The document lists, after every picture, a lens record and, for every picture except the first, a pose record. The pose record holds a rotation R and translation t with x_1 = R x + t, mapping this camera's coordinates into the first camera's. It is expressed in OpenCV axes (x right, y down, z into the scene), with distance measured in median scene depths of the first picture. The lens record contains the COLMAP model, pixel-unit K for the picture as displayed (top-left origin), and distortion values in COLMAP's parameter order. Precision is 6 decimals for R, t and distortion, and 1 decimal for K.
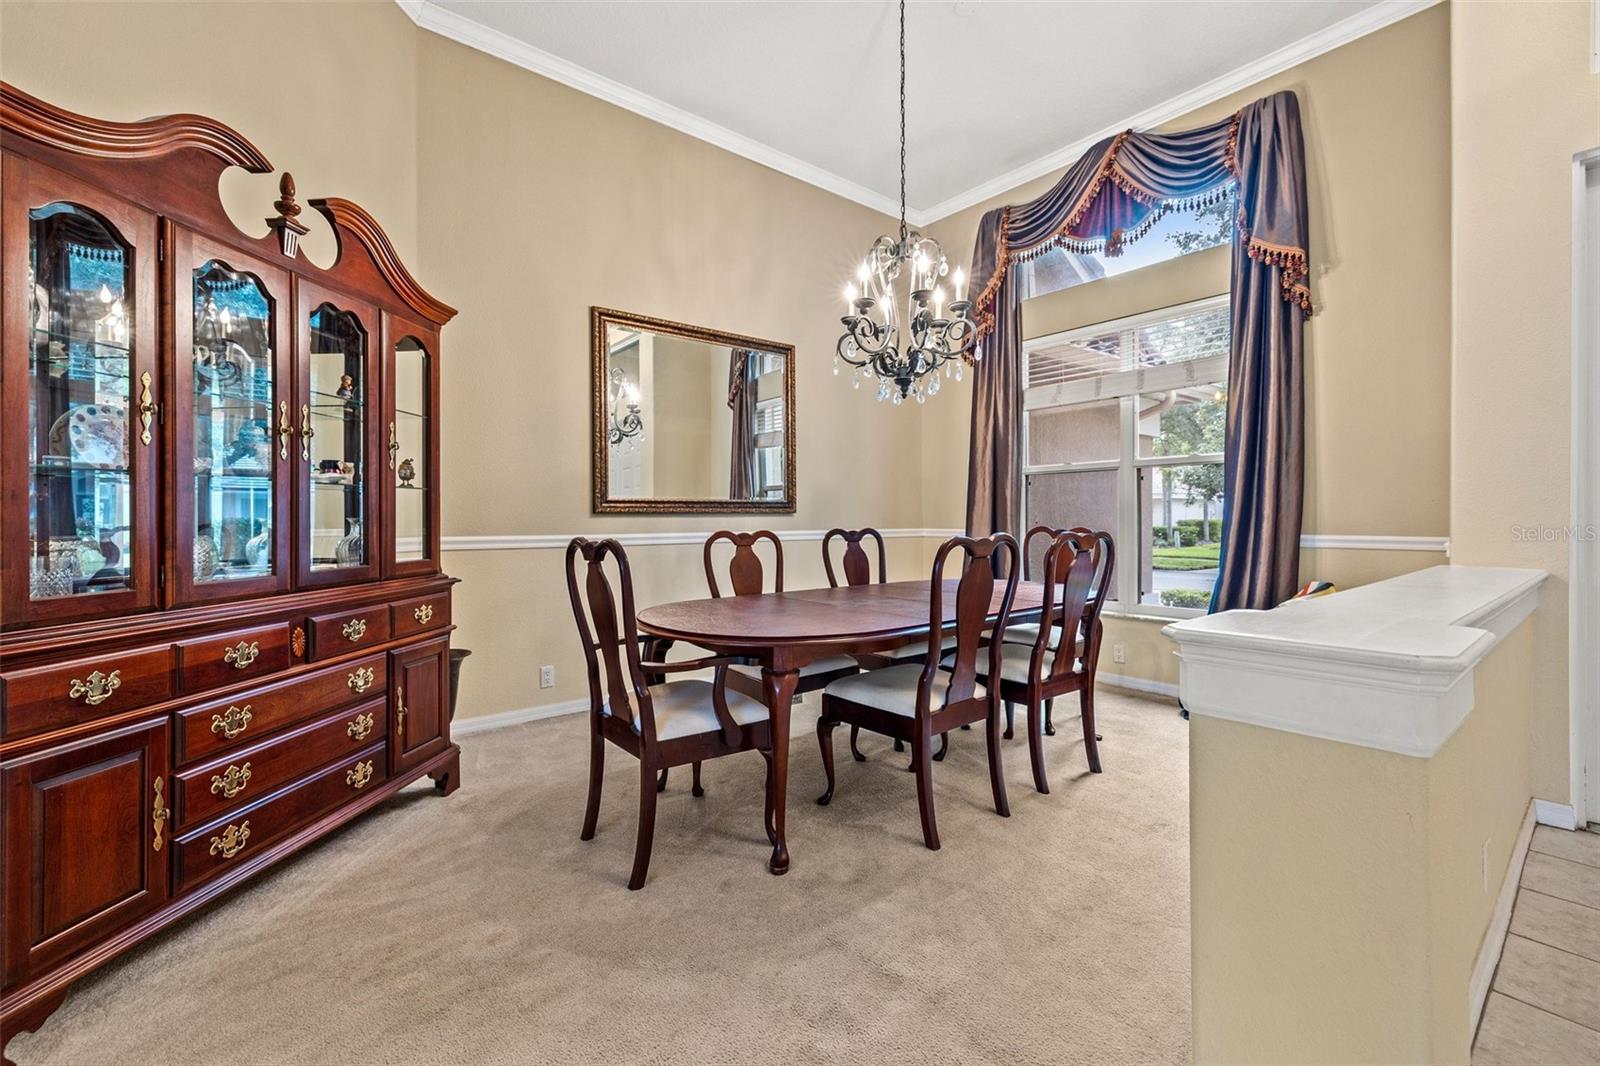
lens RADIAL K [[680.3, 0, 783.7], [0, 680.3, 518.6], [0, 0, 1]] dist [0.001093, 0.000121]
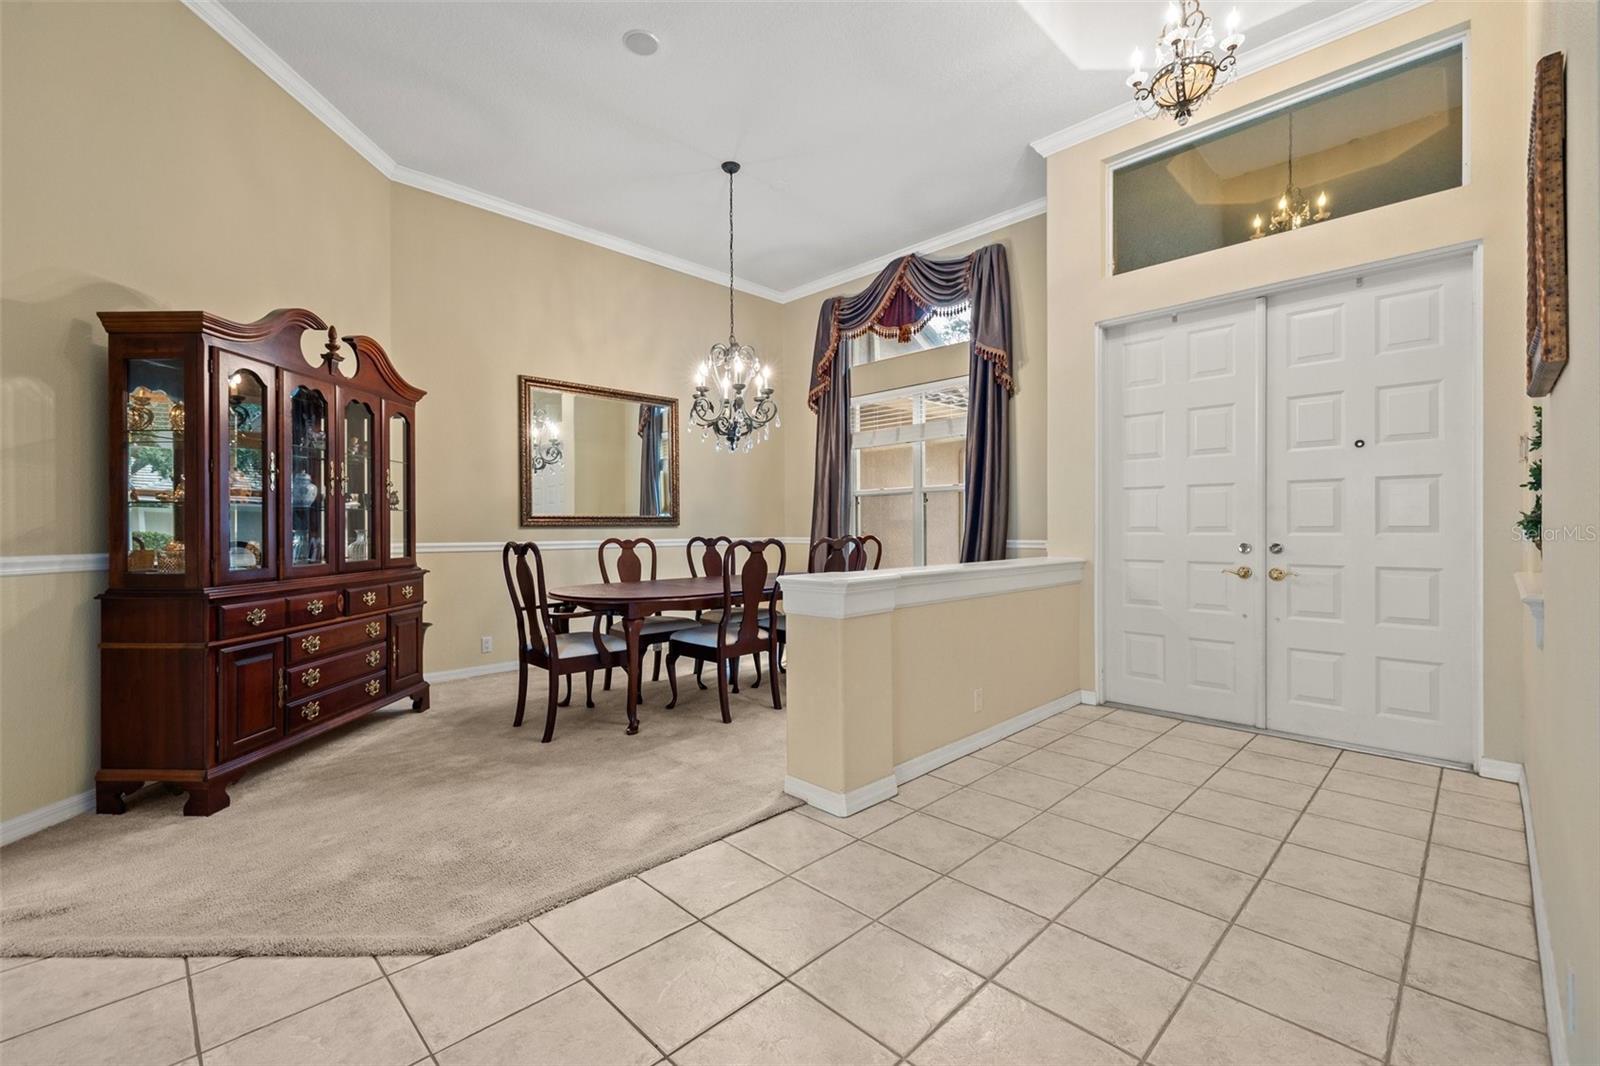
lens RADIAL K [[678.9, 0, 788.8], [0, 678.9, 530.3], [0, 0, 1]] dist [-0.002480, -0.000185]
pose [[0.994892, -0.002079, 0.100927, 0.152029], [0.001942, 0.999997, 0.001457, -0.000555], [-0.100930, -0.001253, 0.994893, -0.529844]]
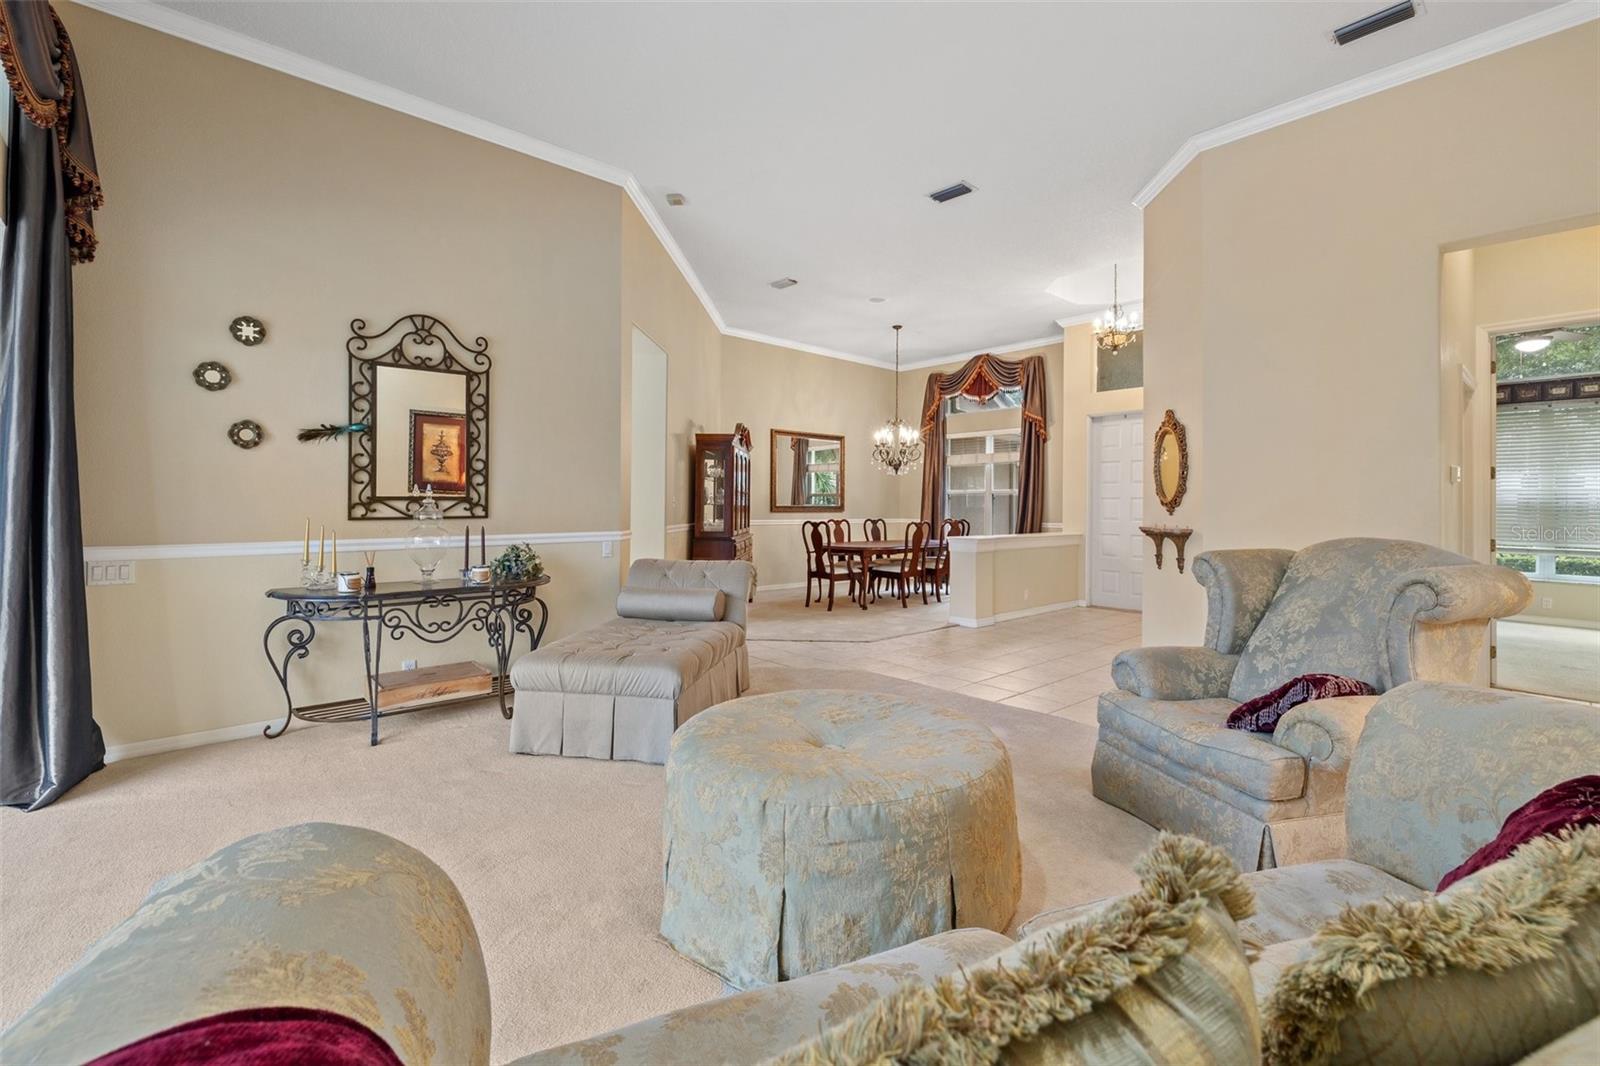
lens RADIAL K [[684.5, 0, 788.3], [0, 684.5, 508.1], [0, 0, 1]] dist [0.001867, 0.000201]
pose [[0.998690, 0.010284, 0.050122, -0.442156], [-0.010388, 0.999944, 0.001813, -0.033676], [-0.050100, -0.002331, 0.998741, -1.951856]]
